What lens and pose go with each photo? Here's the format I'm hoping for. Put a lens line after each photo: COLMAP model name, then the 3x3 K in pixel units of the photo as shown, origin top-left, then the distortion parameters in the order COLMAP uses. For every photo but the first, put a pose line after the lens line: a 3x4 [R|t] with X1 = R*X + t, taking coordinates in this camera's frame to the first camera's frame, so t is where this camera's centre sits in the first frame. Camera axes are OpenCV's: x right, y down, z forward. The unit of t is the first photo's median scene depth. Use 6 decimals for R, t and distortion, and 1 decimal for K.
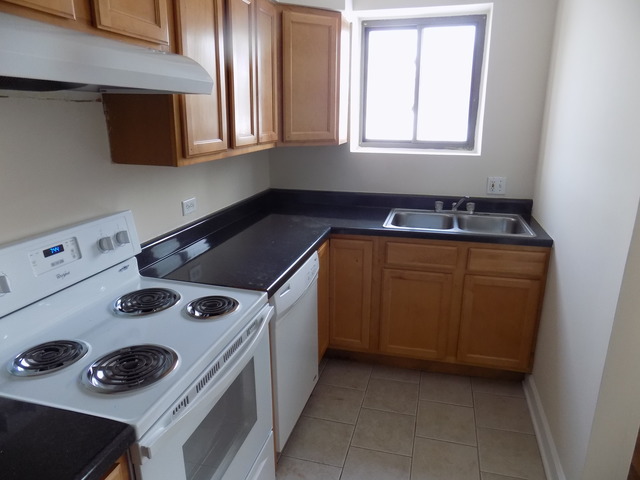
lens RADIAL K [[428.6, 0, 319.7], [0, 428.6, 239.5], [0, 0, 1]] dist [-0.042312, 0.017917]
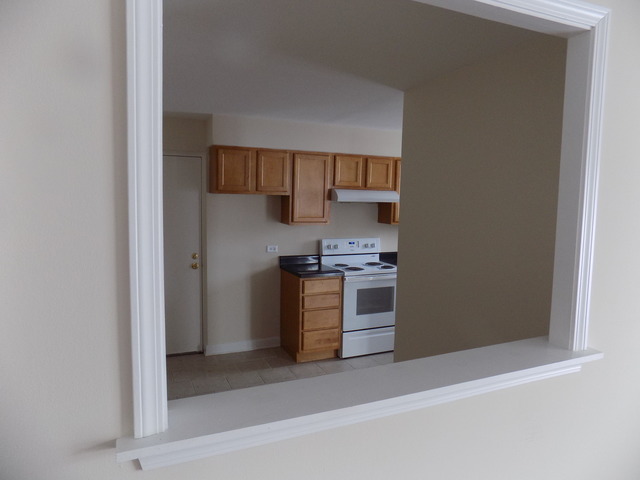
lens RADIAL K [[428.6, 0, 319.0], [0, 428.6, 237.2], [0, 0, 1]] dist [-0.042312, 0.017917]
pose [[0.625768, 0.083904, -0.775483, 1.198947], [-0.237577, 0.967462, -0.087035, 0.212696], [0.742947, 0.238701, 0.625341, -0.894297]]
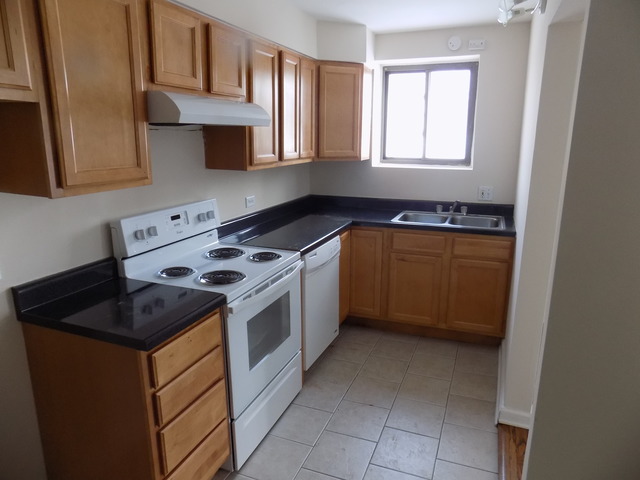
lens RADIAL K [[428.6, 0, 321.8], [0, 428.6, 238.1], [0, 0, 1]] dist [-0.042312, 0.017917]
pose [[0.994163, 0.026960, -0.104467, 0.080963], [-0.032035, 0.998372, -0.047202, 0.099720], [0.103024, 0.050273, 0.993408, -0.372556]]
